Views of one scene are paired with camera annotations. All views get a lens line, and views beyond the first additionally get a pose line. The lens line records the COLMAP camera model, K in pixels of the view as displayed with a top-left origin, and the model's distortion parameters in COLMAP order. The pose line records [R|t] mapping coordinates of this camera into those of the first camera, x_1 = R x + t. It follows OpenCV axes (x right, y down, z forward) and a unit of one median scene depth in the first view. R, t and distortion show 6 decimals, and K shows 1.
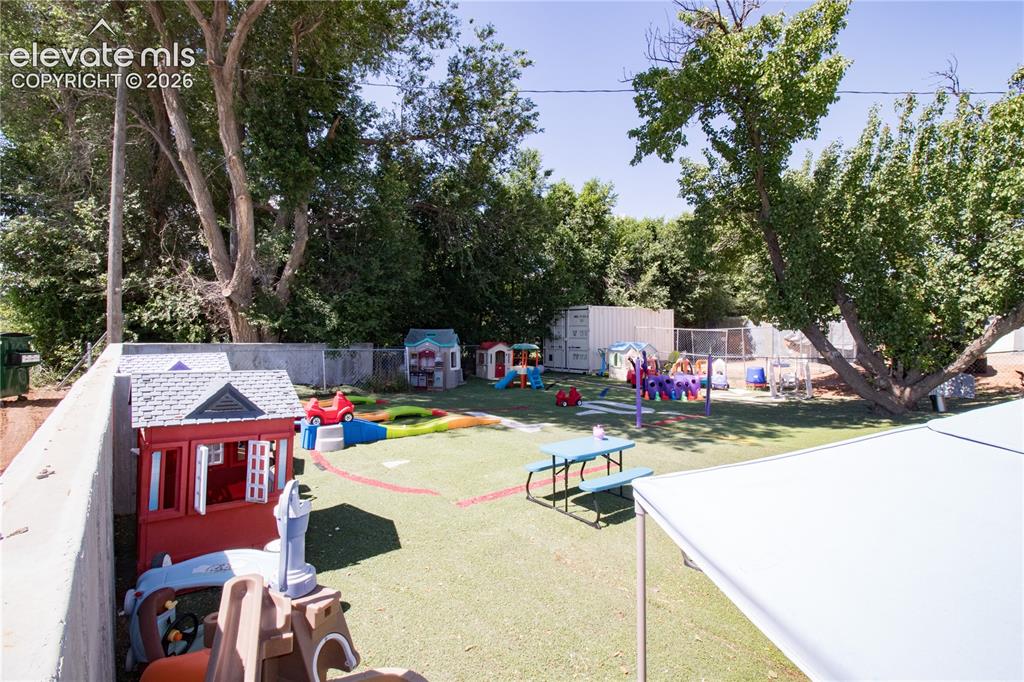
lens RADIAL K [[467.3, 0, 515.3], [0, 467.3, 330.7], [0, 0, 1]] dist [-0.001159, -0.015867]
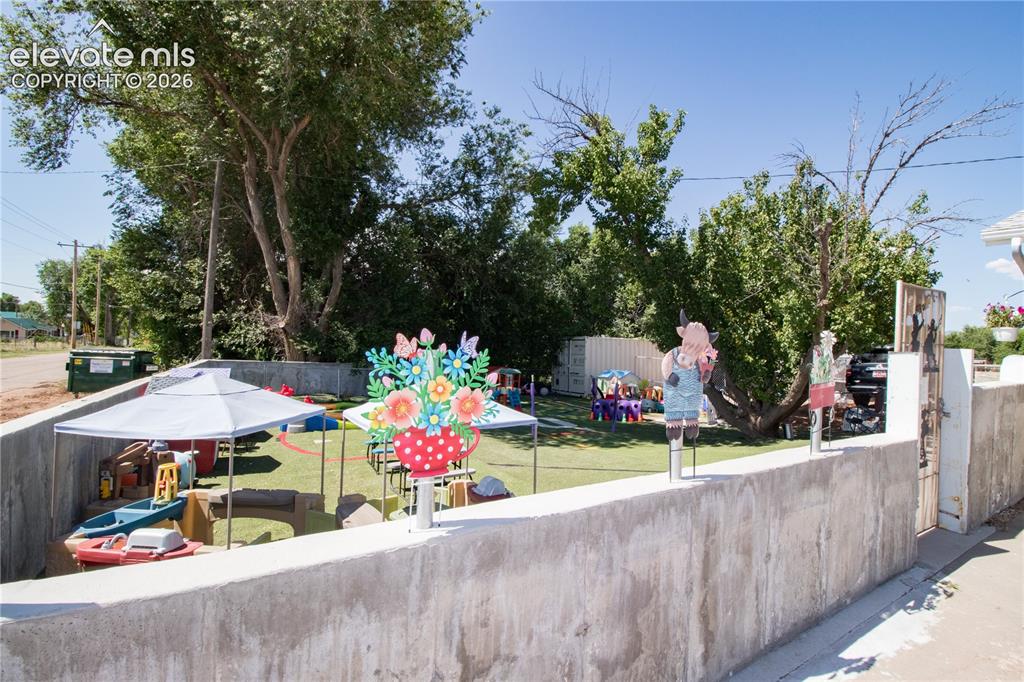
lens RADIAL K [[467.3, 0, 515.3], [0, 467.3, 330.7], [0, 0, 1]] dist [-0.001159, -0.015867]
pose [[0.980375, 0.015686, -0.196517, 0.318167], [-0.025348, 0.998585, -0.046745, -0.016475], [0.195505, 0.050809, 0.979386, -0.207232]]
